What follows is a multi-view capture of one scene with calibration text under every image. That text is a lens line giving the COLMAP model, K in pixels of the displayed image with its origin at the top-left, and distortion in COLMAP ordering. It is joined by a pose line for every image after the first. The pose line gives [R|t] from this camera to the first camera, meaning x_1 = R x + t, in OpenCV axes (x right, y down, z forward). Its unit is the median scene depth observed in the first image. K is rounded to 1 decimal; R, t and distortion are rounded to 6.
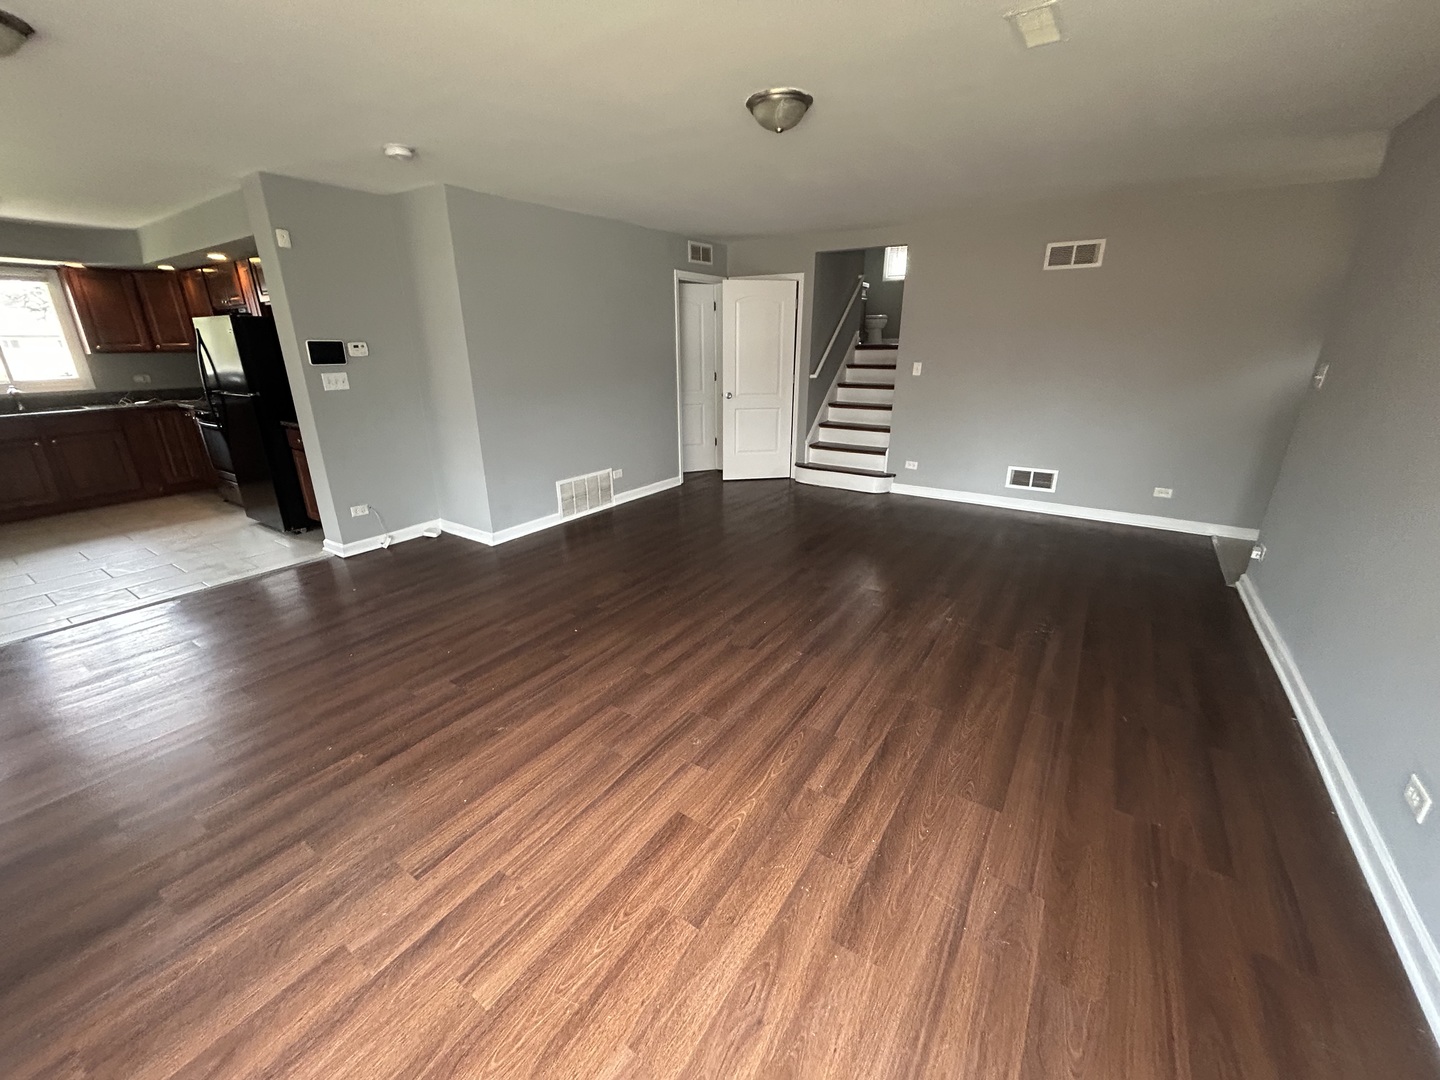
lens RADIAL K [[585.2, 0, 712.1], [0, 585.2, 531.9], [0, 0, 1]] dist [0.004302, 0.000743]
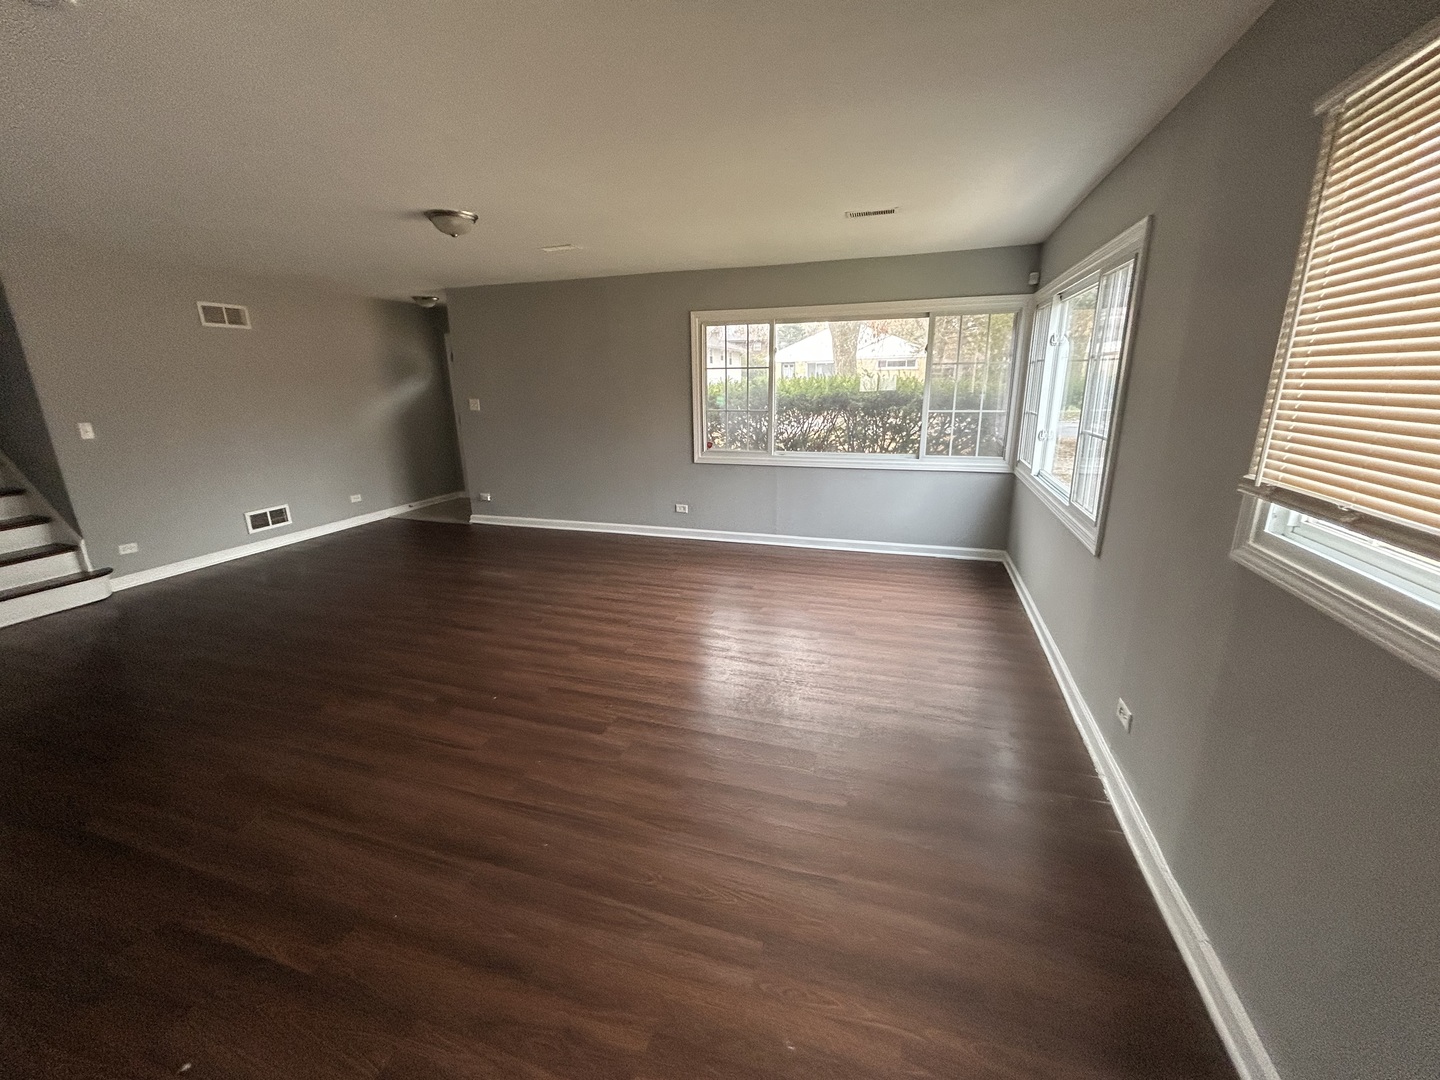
lens RADIAL K [[585.2, 0, 722.0], [0, 585.2, 538.2], [0, 0, 1]] dist [0.004302, 0.000743]
pose [[-0.278826, -0.244707, 0.928641, -1.302455], [0.315538, 0.889959, 0.329254, -0.283811], [-0.907024, 0.384826, -0.170930, 0.847857]]
